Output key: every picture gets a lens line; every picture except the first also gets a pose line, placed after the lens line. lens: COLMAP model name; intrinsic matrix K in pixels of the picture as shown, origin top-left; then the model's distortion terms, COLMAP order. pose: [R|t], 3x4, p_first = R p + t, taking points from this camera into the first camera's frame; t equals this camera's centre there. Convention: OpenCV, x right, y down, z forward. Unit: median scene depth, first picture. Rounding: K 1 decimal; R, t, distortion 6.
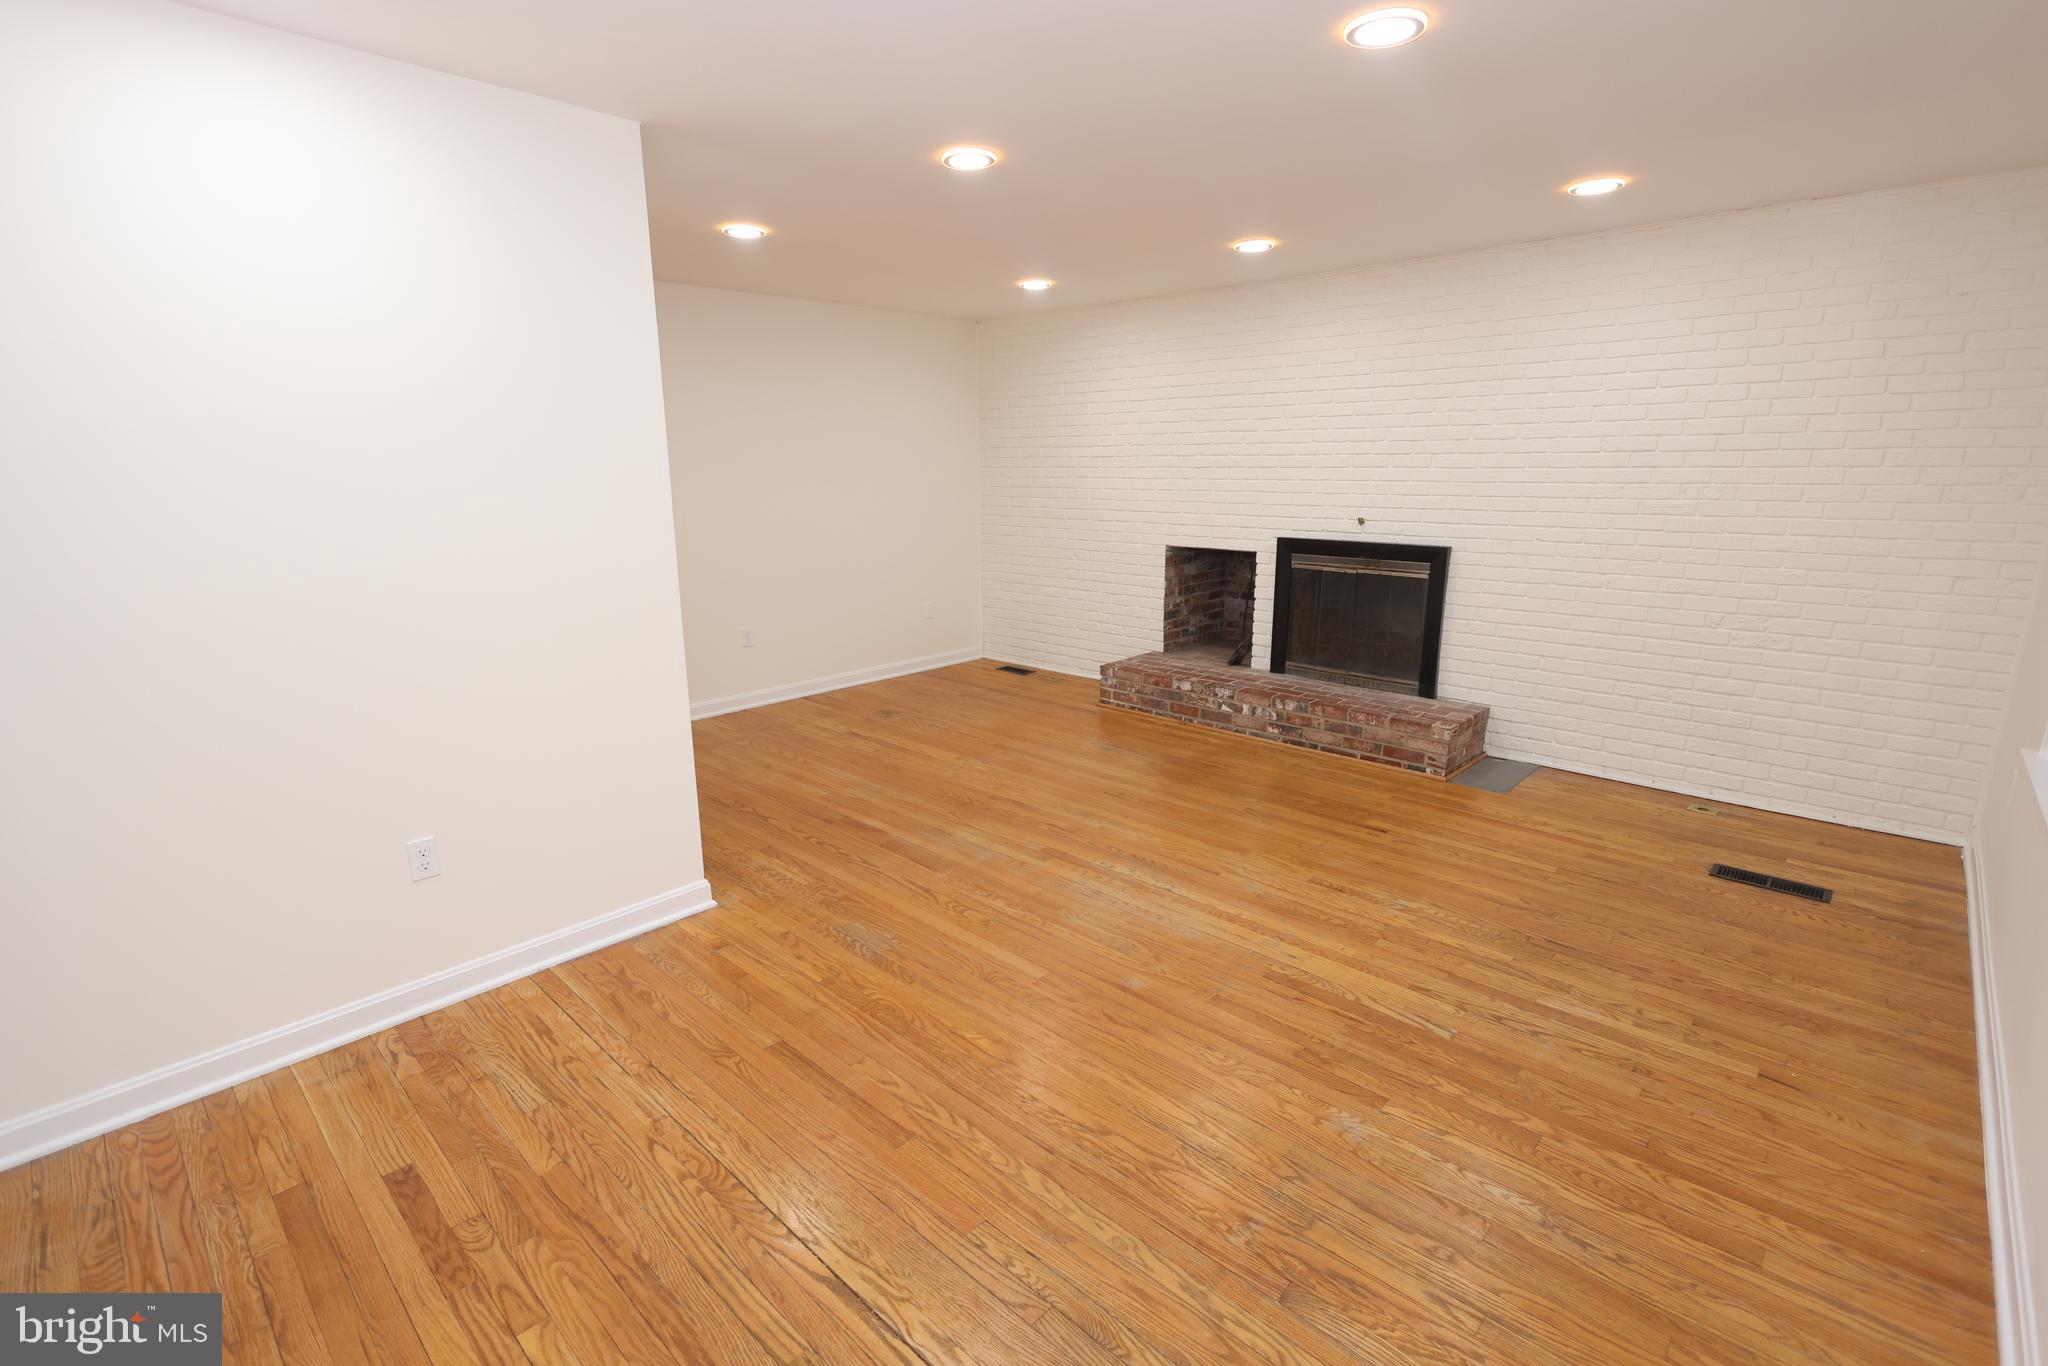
lens RADIAL K [[940.4, 0, 1025.0], [0, 940.4, 683.0], [0, 0, 1]] dist [0.003509, 0.000483]
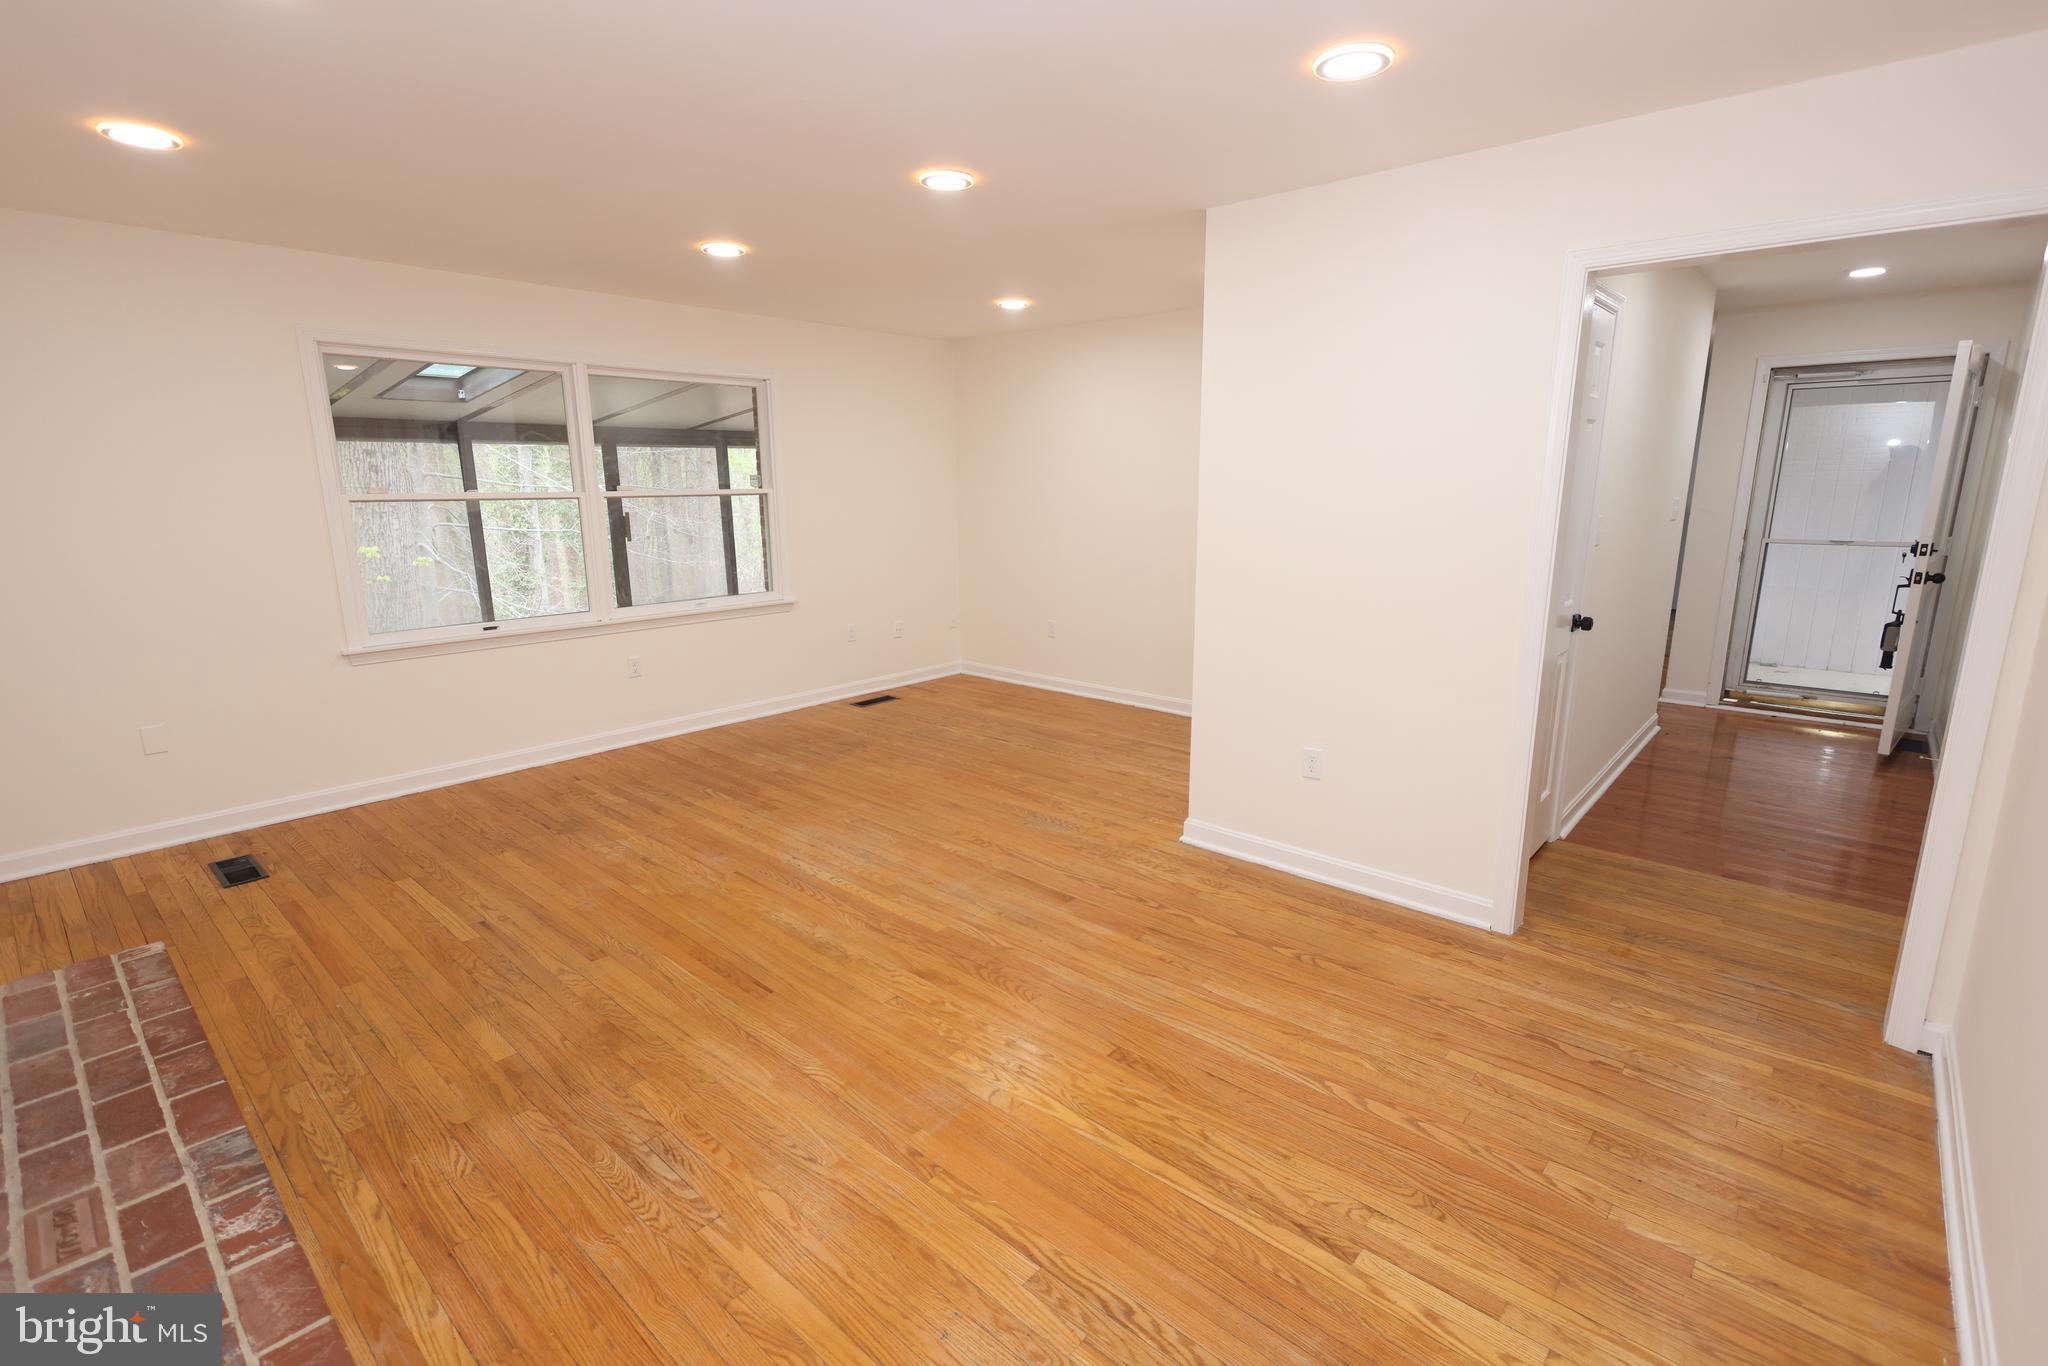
lens RADIAL K [[940.4, 0, 1023.8], [0, 940.4, 682.6], [0, 0, 1]] dist [0.003509, 0.000483]
pose [[-0.999666, 0.014050, -0.021712, -0.102701], [0.003189, 0.900109, 0.435653, -0.474613], [0.025665, 0.435438, -0.899853, 1.991059]]
